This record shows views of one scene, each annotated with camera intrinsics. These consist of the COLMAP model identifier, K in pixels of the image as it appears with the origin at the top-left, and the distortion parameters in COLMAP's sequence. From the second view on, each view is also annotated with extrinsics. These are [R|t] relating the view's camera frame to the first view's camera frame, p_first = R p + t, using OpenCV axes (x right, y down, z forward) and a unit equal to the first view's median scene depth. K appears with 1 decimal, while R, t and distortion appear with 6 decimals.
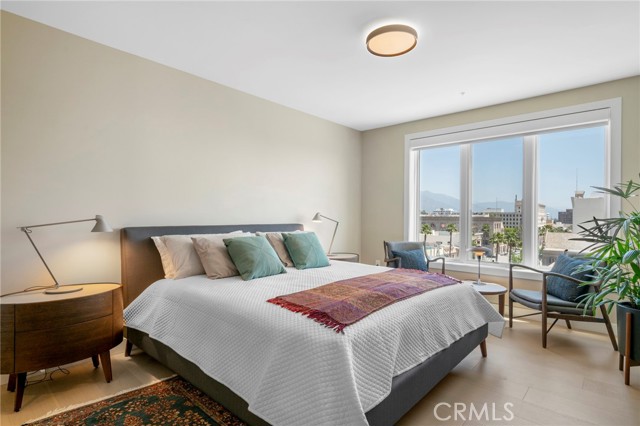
lens RADIAL K [[334.0, 0, 319.8], [0, 334.0, 217.8], [0, 0, 1]] dist [0.004697, 0.001141]
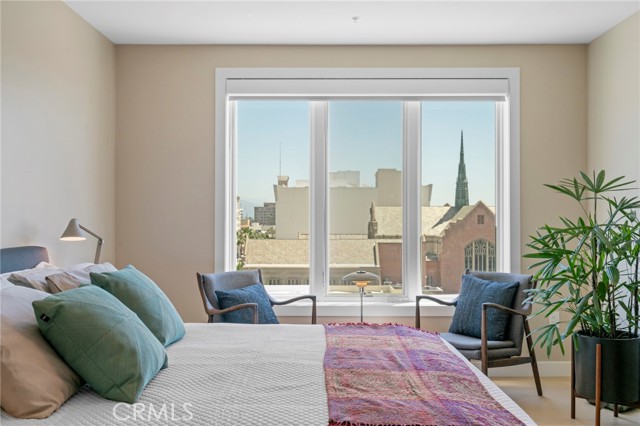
lens RADIAL K [[632.6, 0, 320.3], [0, 632.6, 209.4], [0, 0, 1]] dist [0.013961, 0.000000]
pose [[0.738278, -0.000429, 0.674497, -0.324742], [0.008568, 0.999925, -0.008742, -0.017422], [-0.674442, 0.012233, 0.738226, 0.174516]]
